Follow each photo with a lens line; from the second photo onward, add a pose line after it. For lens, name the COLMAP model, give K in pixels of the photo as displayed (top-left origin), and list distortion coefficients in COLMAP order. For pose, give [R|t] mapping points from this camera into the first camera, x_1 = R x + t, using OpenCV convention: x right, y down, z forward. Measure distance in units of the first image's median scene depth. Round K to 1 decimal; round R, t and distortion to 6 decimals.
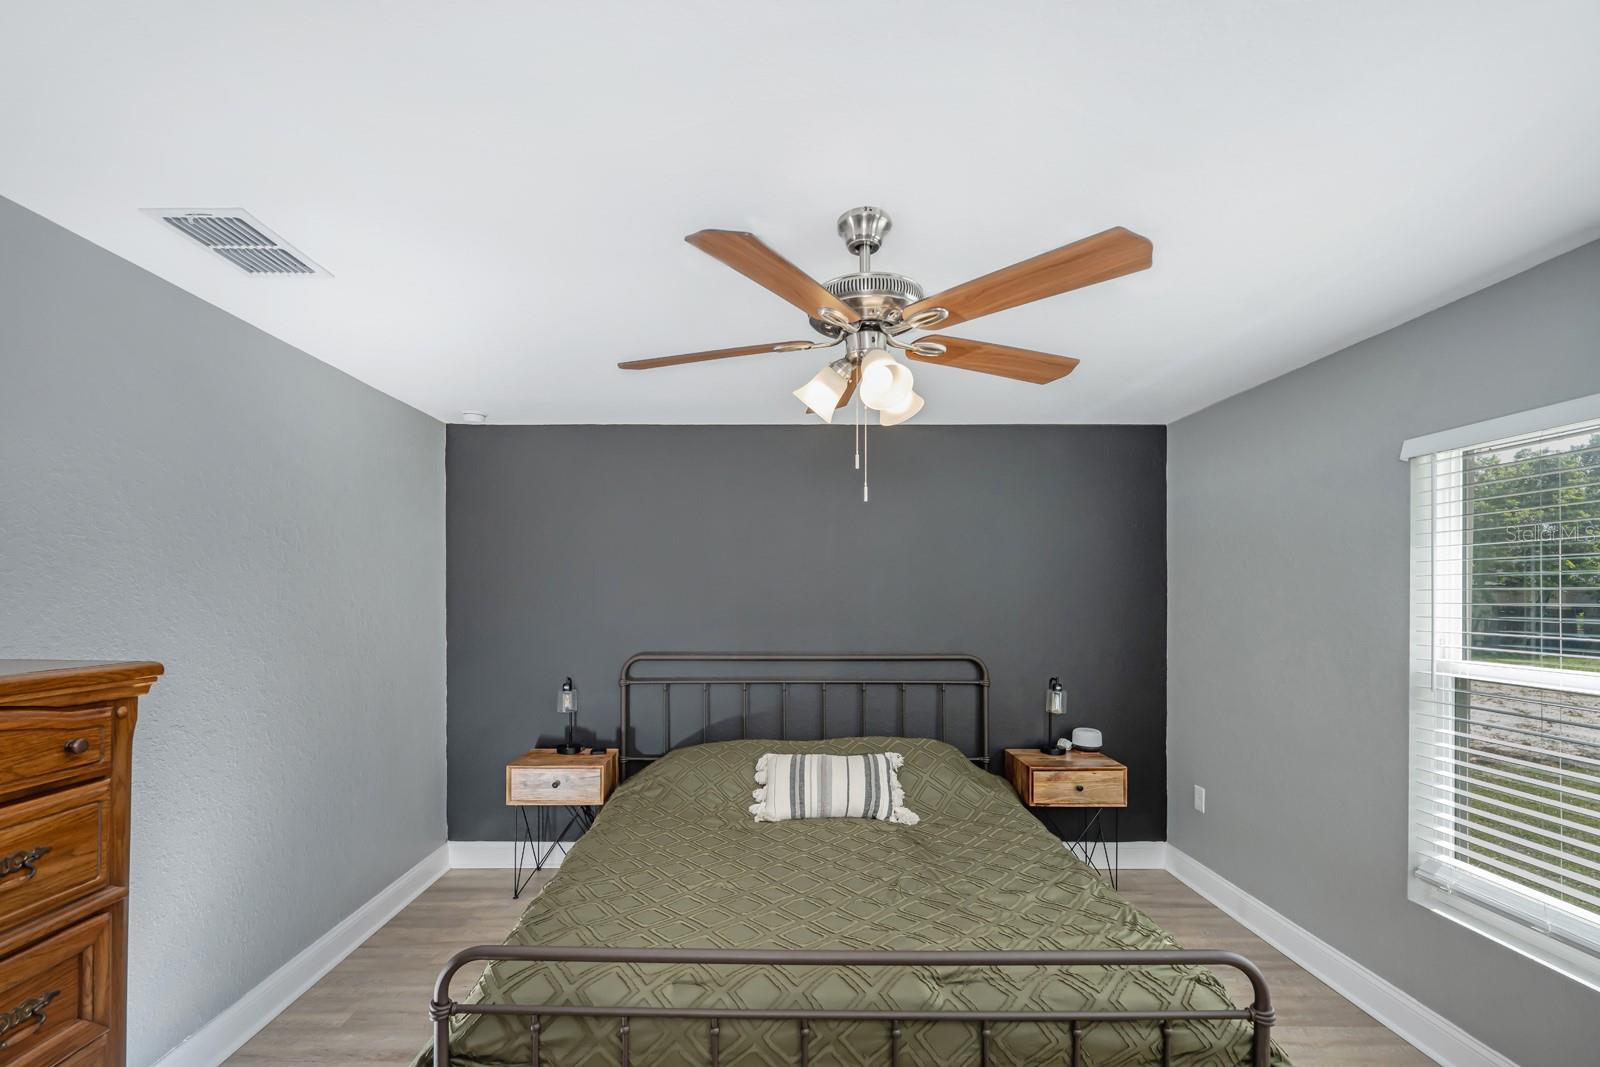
lens RADIAL K [[691.5, 0, 794.2], [0, 691.5, 597.8], [0, 0, 1]] dist [-0.000401, -0.000276]
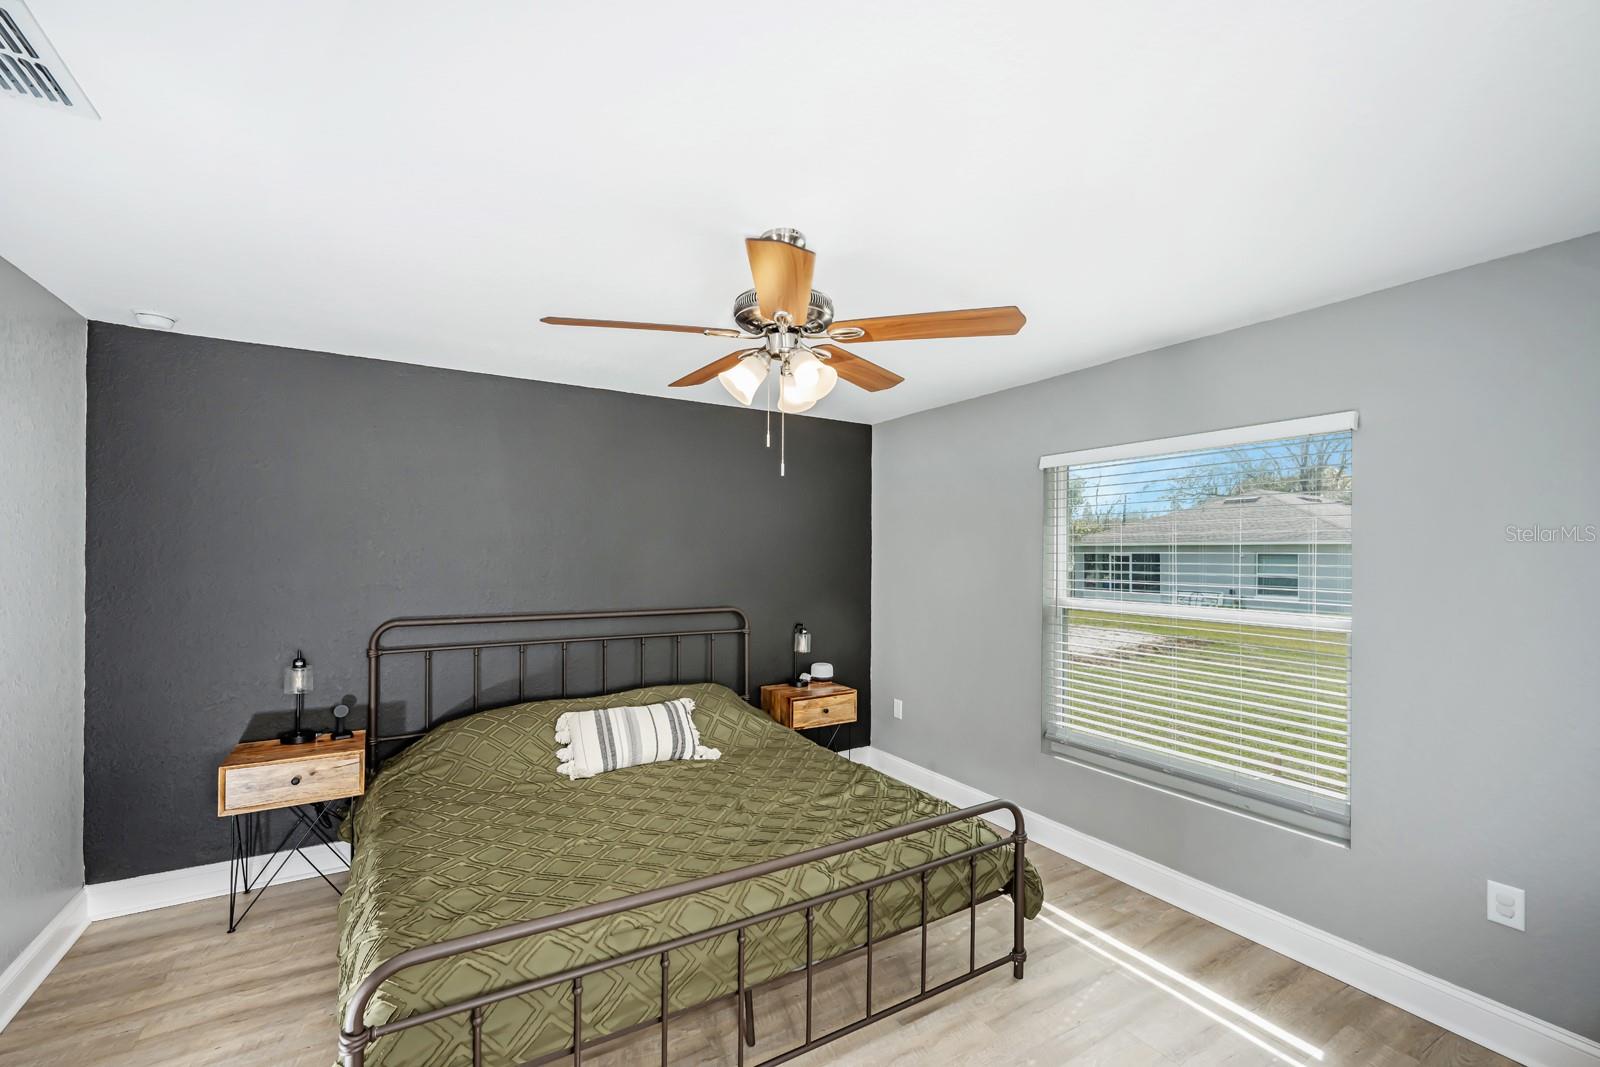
lens RADIAL K [[657.0, 0, 798.6], [0, 657.0, 554.0], [0, 0, 1]] dist [-0.001855, -0.000417]
pose [[0.859182, 0.004442, 0.511651, -0.232432], [-0.002367, 0.999986, -0.004707, -0.000387], [-0.511665, 0.002833, 0.859180, 0.011969]]
